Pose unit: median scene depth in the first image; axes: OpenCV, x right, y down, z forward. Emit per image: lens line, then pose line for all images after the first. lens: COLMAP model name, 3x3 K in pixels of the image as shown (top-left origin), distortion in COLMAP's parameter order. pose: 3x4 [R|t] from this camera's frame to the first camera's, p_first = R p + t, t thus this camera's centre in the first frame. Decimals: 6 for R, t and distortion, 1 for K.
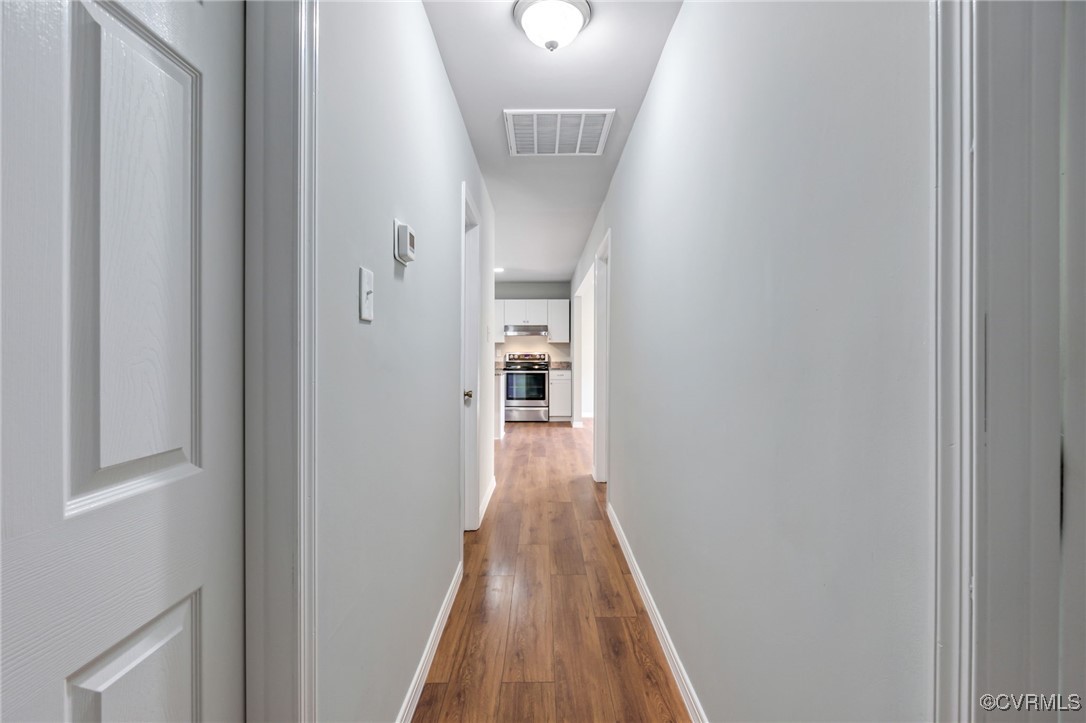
lens RADIAL K [[495.1, 0, 543.0], [0, 495.1, 361.5], [0, 0, 1]] dist [-0.009404, -0.000390]
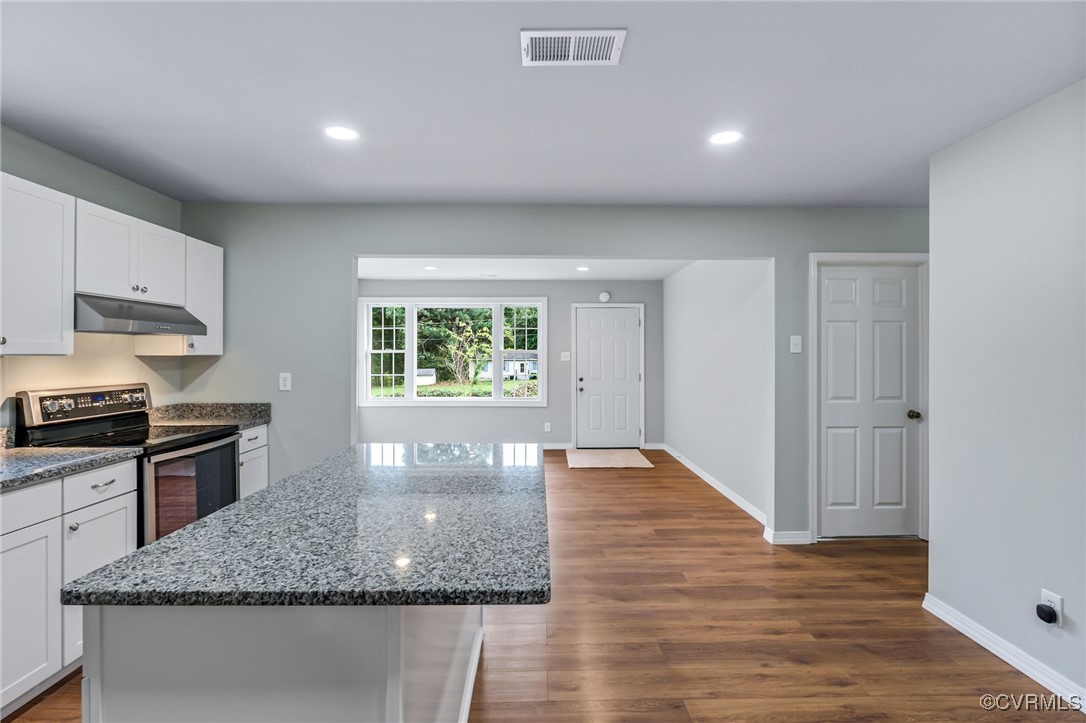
lens RADIAL K [[505.3, 0, 546.2], [0, 505.3, 357.2], [0, 0, 1]] dist [-0.007045, -0.000268]
pose [[-0.014154, -0.003242, 0.999895, -0.348407], [0.001289, 0.999994, 0.003261, -0.037010], [-0.999899, 0.001335, -0.014150, 0.726892]]
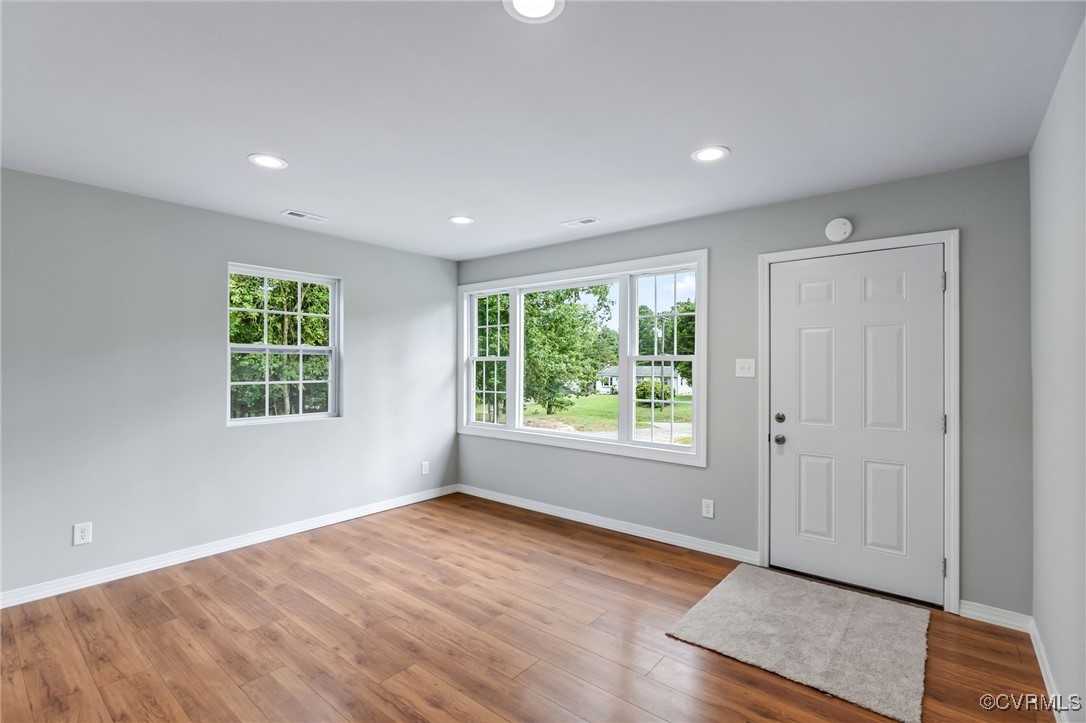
lens RADIAL K [[495.1, 0, 543.0], [0, 495.1, 361.5], [0, 0, 1]] dist [-0.009404, -0.000390]
pose [[0.638743, 0.006369, 0.769394, 0.068753], [-0.001989, 0.999976, -0.006626, -0.037223], [-0.769418, 0.002702, 0.638740, 0.562117]]
